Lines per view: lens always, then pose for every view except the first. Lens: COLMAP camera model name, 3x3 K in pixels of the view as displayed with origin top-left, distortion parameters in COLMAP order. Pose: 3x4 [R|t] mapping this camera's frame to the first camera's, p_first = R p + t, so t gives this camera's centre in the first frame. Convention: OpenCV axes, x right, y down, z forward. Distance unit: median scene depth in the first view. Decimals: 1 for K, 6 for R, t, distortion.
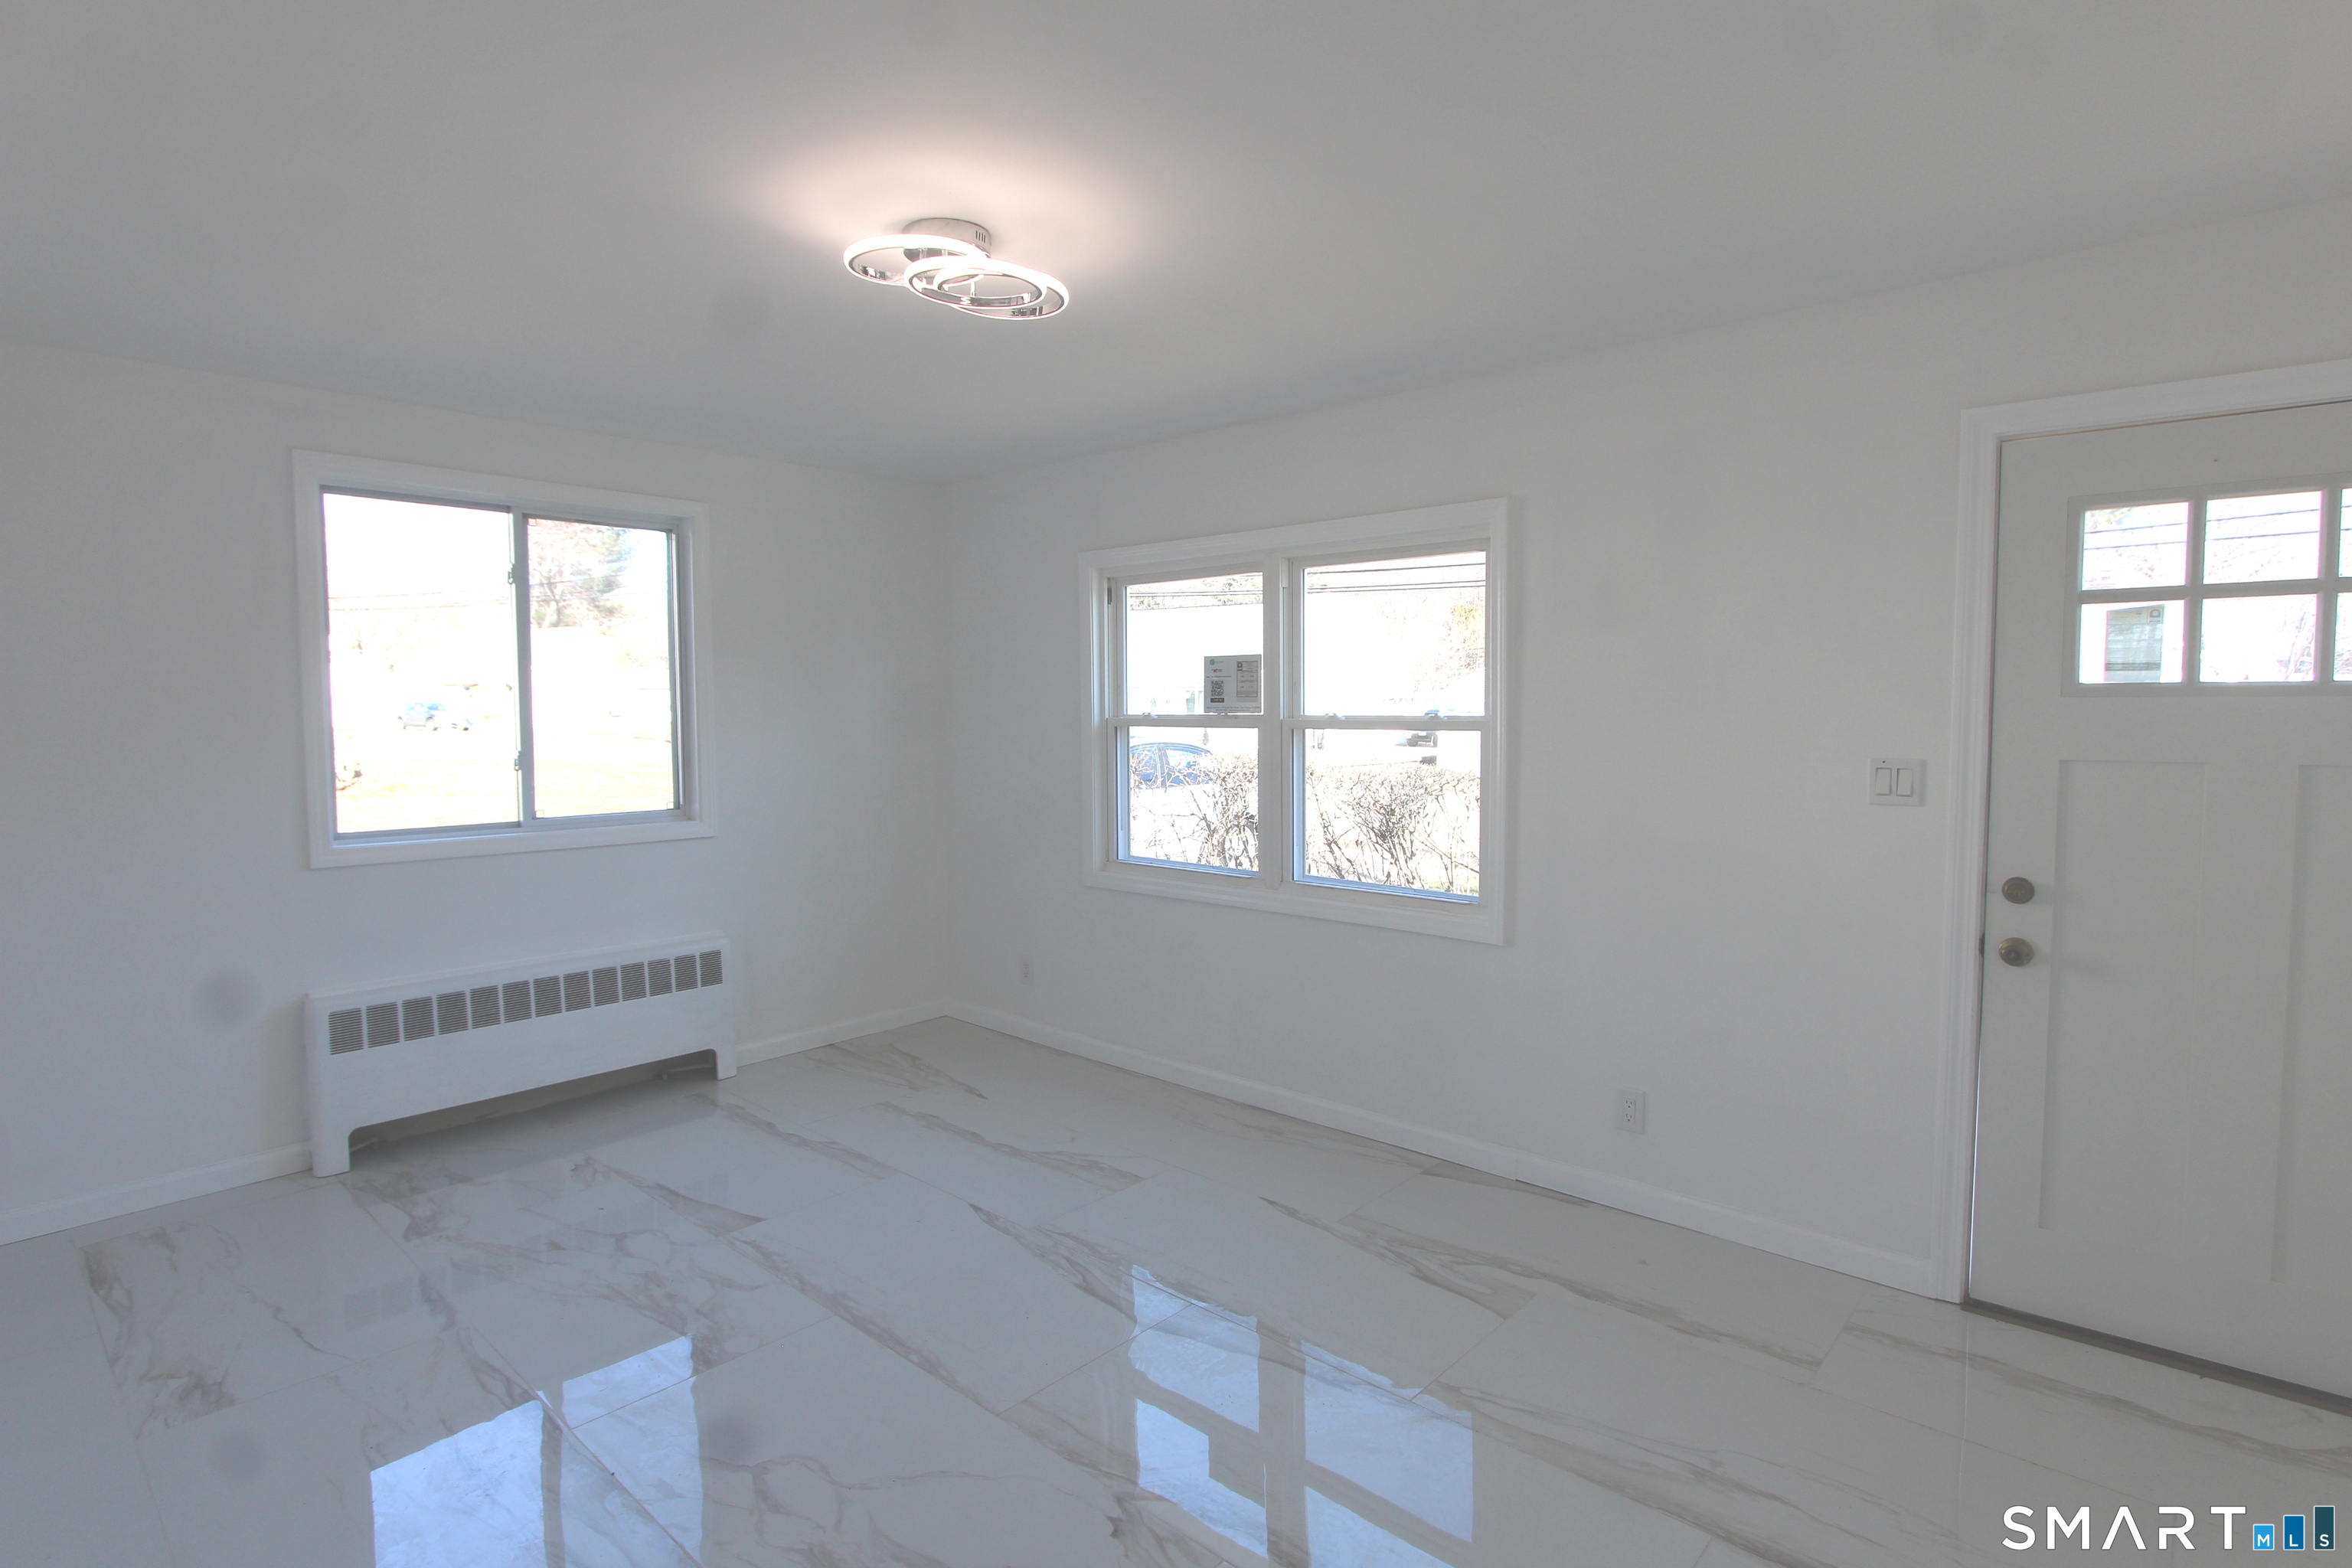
lens RADIAL K [[1188.3, 0, 1173.0], [0, 1188.3, 773.6], [0, 0, 1]] dist [-0.004305, -0.000260]
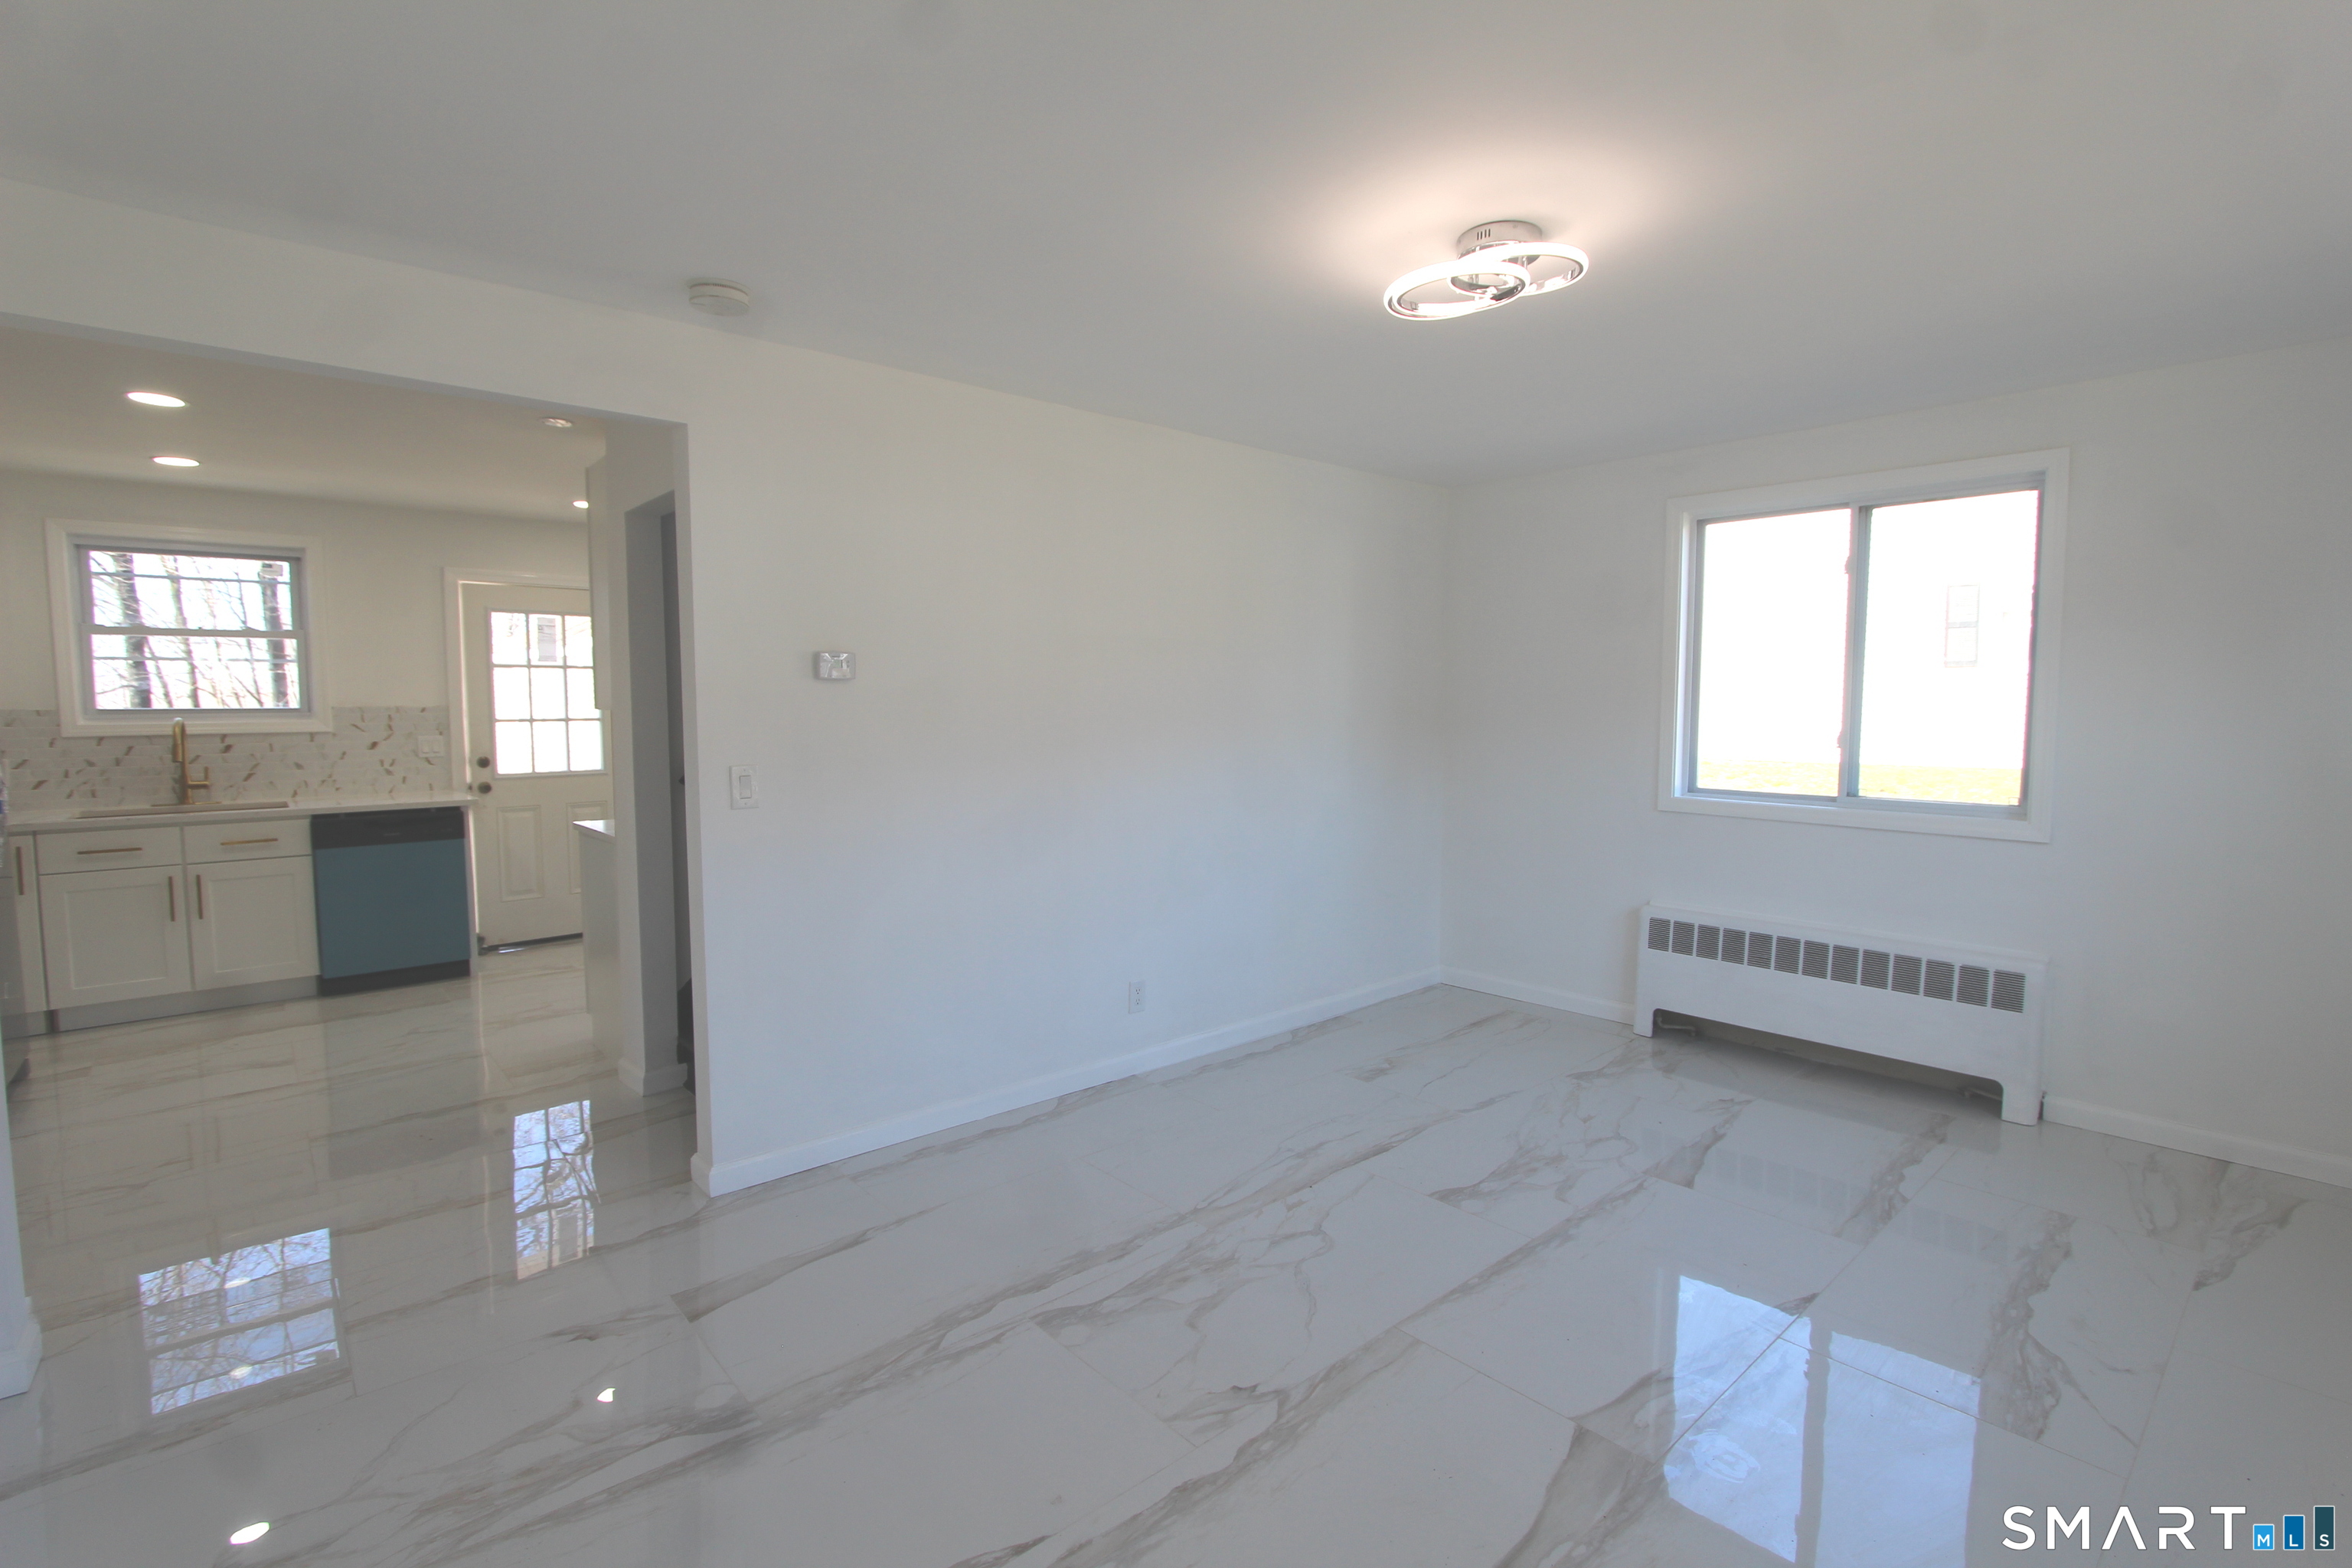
lens RADIAL K [[1090.2, 0, 1165.8], [0, 1090.2, 775.6], [0, 0, 1]] dist [-0.002458, 0.001096]
pose [[-0.113286, 0.078092, -0.990489, 0.582896], [-0.051729, 0.995091, 0.084371, -0.036187], [0.992215, 0.060795, -0.108690, 0.589006]]
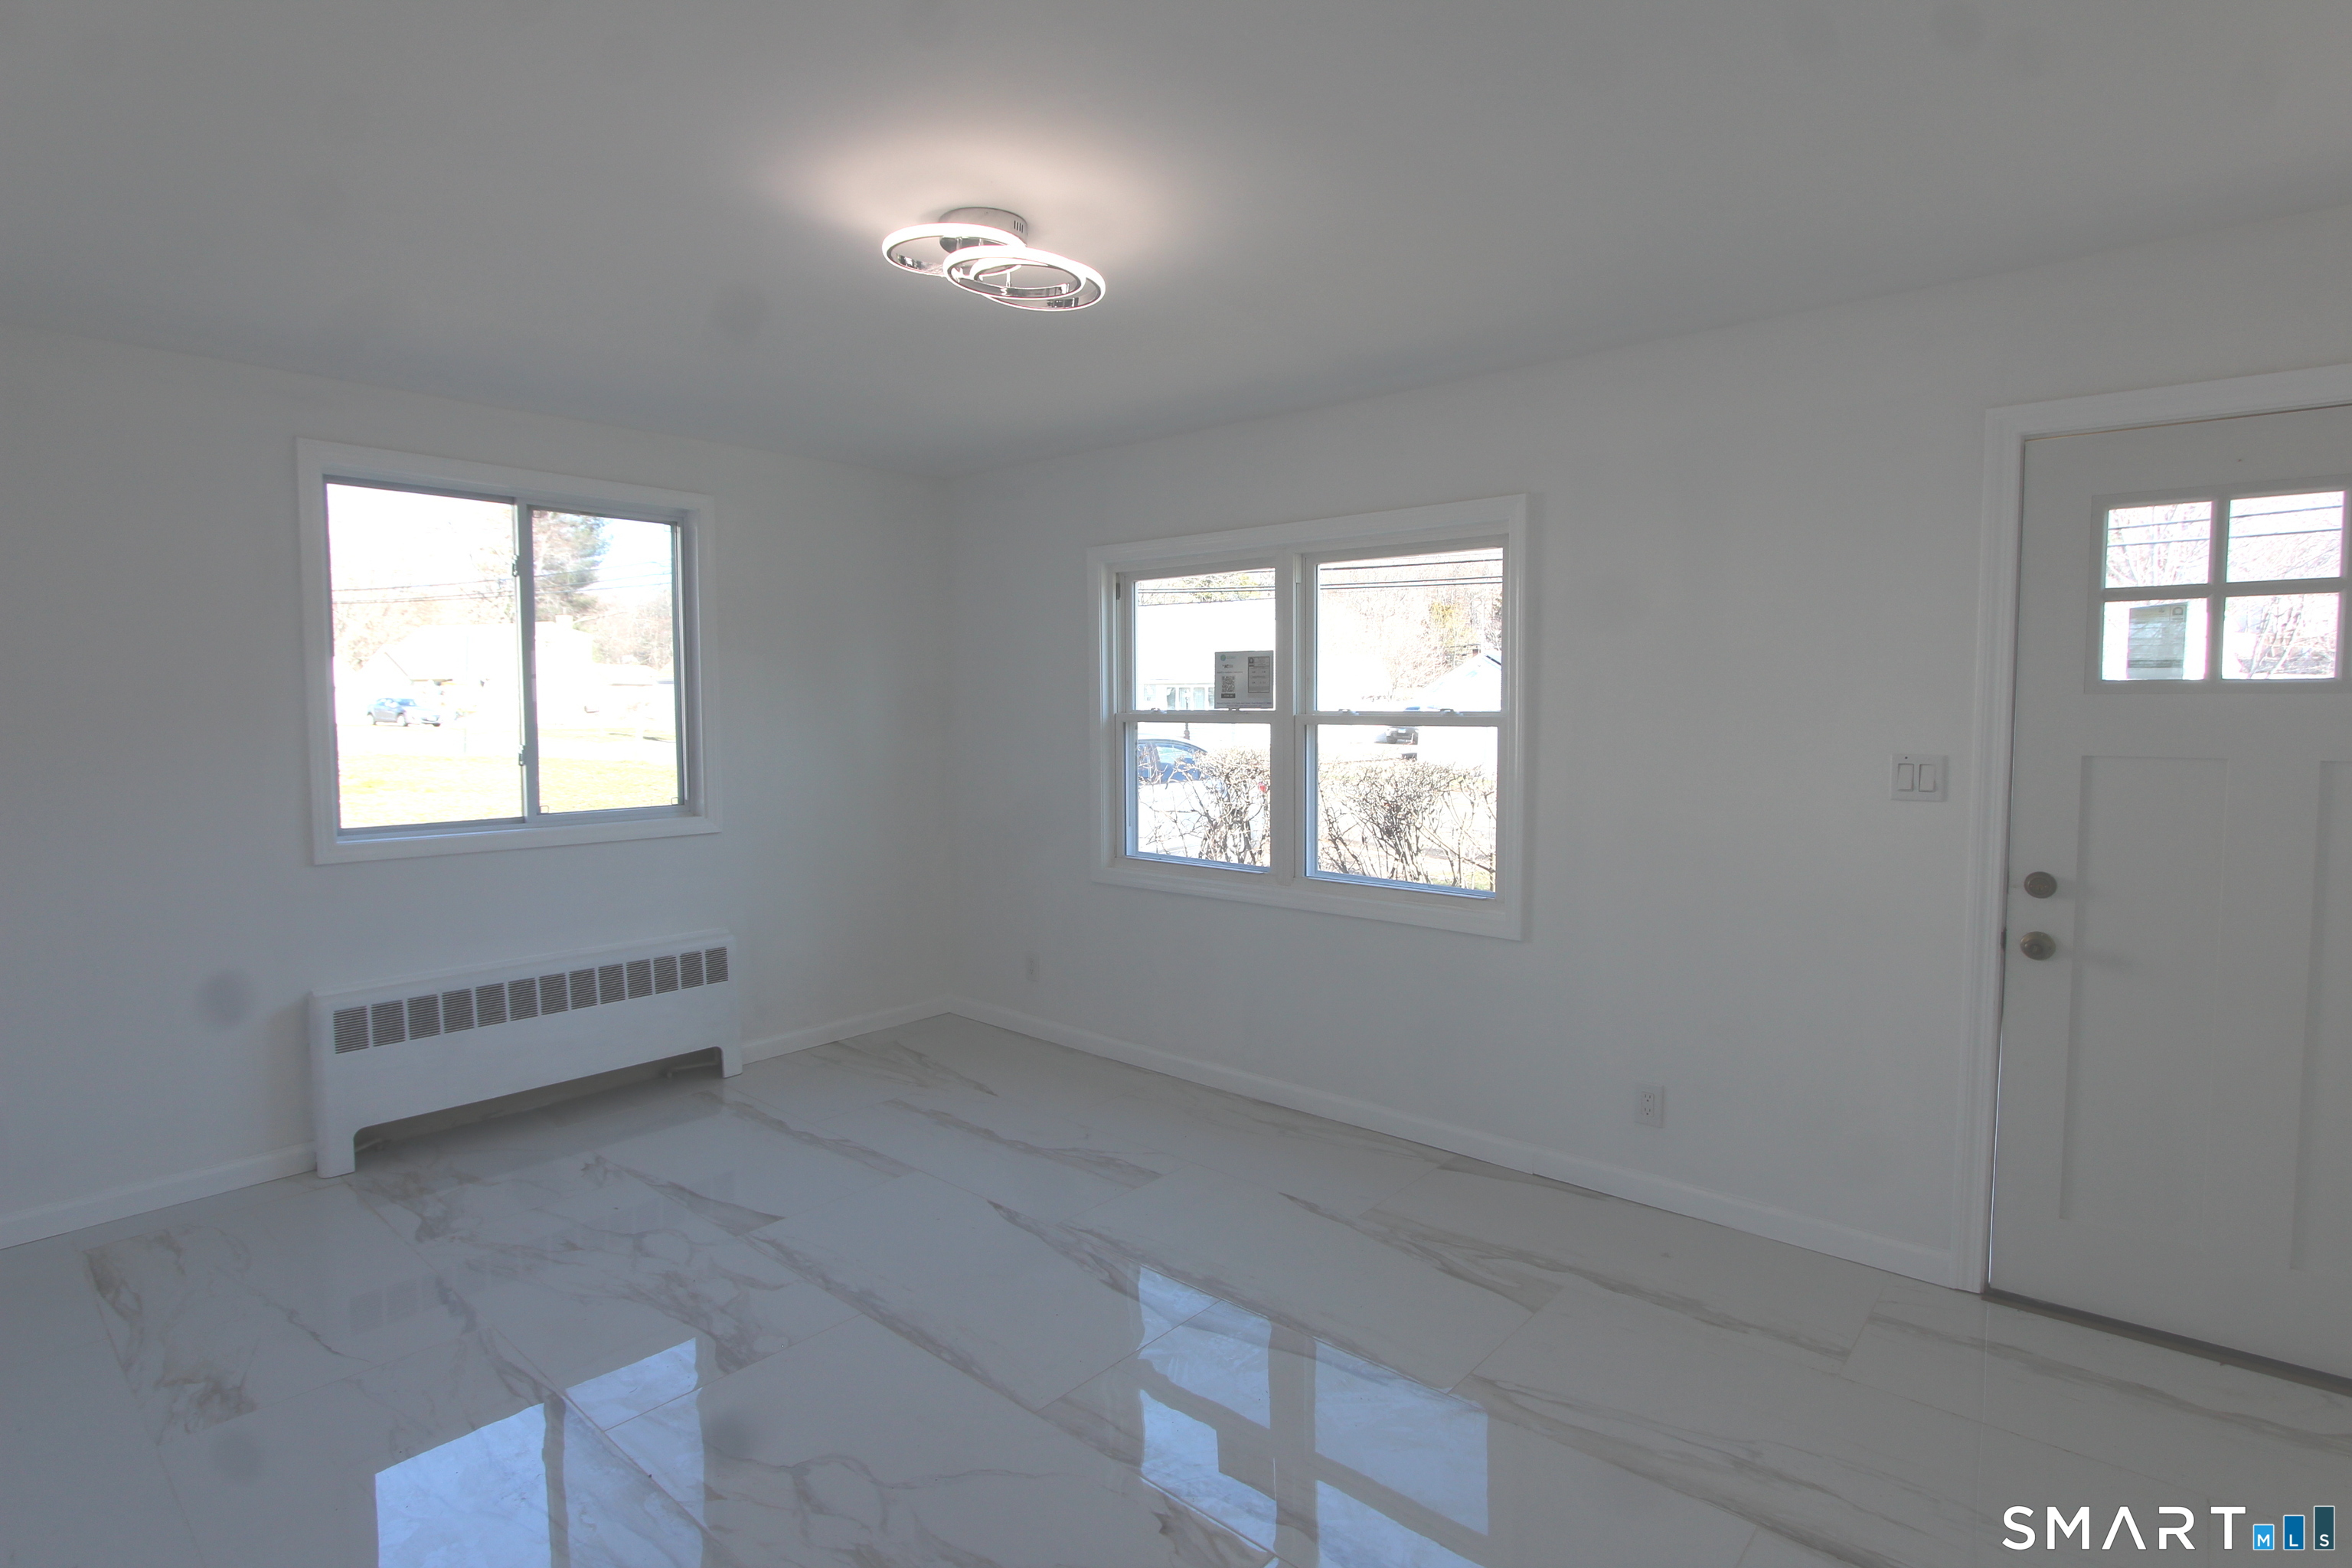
lens RADIAL K [[1188.3, 0, 1173.0], [0, 1188.3, 773.6], [0, 0, 1]] dist [-0.004305, -0.000260]
pose [[0.999813, 0.000932, 0.019293, -0.035160], [-0.000981, 0.999996, 0.002502, 0.001397], [-0.019290, -0.002521, 0.999811, 0.002821]]
